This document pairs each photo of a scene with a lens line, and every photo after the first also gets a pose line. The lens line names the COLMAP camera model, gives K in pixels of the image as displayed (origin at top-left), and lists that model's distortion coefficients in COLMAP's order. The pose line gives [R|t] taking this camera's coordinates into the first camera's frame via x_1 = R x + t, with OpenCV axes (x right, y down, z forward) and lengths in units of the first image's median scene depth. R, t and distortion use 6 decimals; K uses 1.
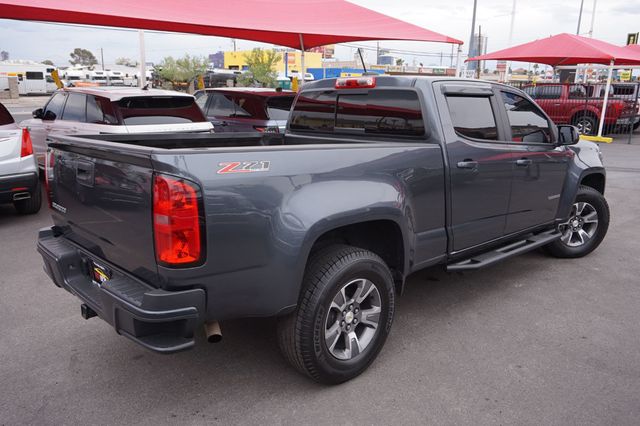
lens RADIAL K [[511.1, 0, 320.0], [0, 511.1, 213.0], [0, 0, 1]] dist [-0.013257, -0.004049]
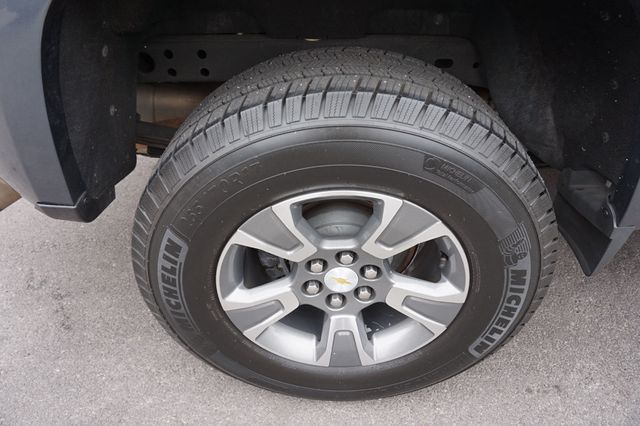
lens RADIAL K [[438.5, 0, 320.0], [0, 438.5, 213.0], [0, 0, 1]] dist [-0.041371, 0.028517]
pose [[0.709787, 0.418309, -0.566763, 0.105784], [-0.122666, 0.865691, 0.485317, 0.015641], [0.693654, -0.274949, 0.665768, 0.445125]]
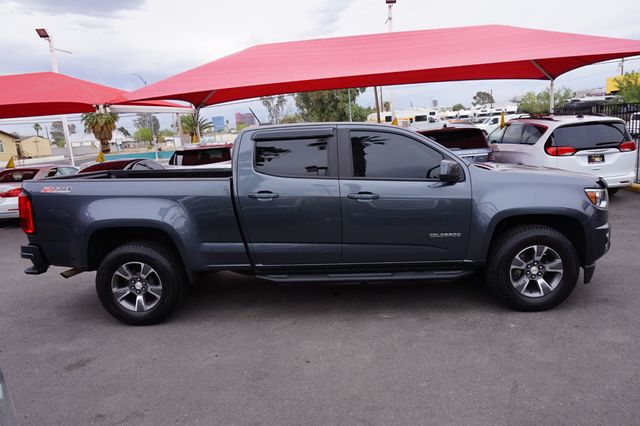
lens RADIAL K [[438.5, 0, 320.0], [0, 438.5, 213.0], [0, 0, 1]] dist [-0.041371, 0.028517]
pose [[0.694243, 0.069027, -0.716423, 0.766157], [-0.093384, 0.995615, 0.005434, -0.044033], [0.713657, 0.063130, 0.697645, 0.245047]]
